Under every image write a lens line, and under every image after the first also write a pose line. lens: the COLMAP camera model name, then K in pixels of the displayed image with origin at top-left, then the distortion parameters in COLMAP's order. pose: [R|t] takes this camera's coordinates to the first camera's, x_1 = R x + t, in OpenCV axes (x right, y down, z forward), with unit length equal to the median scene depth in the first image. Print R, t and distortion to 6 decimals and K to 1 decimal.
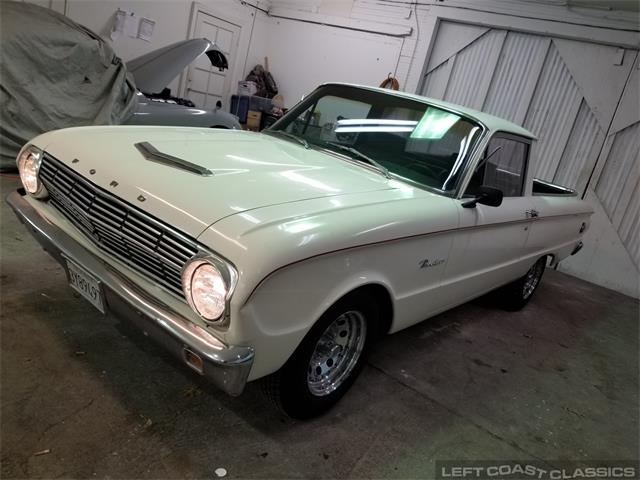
lens RADIAL K [[550.1, 0, 319.0], [0, 550.1, 240.4], [0, 0, 1]] dist [-0.031099, -0.013287]
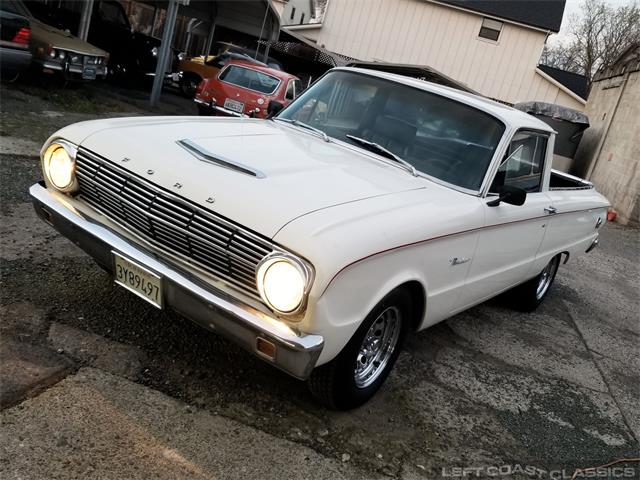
lens RADIAL K [[709.1, 0, 315.3], [0, 709.1, 241.4], [0, 0, 1]] dist [0.058044, 0.000000]
pose [[0.996282, 0.006445, 0.085909, -0.214166], [-0.007884, 0.999834, 0.016424, -0.017896], [-0.085789, -0.017041, 0.996168, -0.361115]]
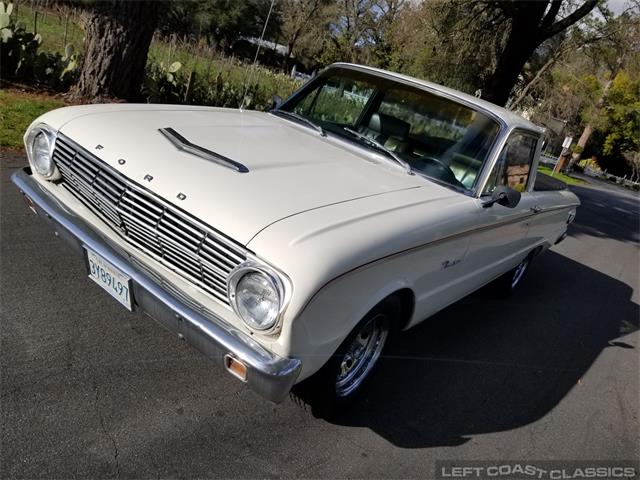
lens RADIAL K [[534.9, 0, 317.0], [0, 534.9, 240.8], [0, 0, 1]] dist [-0.009866, -0.003600]
pose [[0.996221, 0.037971, 0.078113, -0.142353], [-0.043808, 0.996264, 0.074427, -0.071900], [-0.074995, -0.077568, 0.994162, 0.047326]]
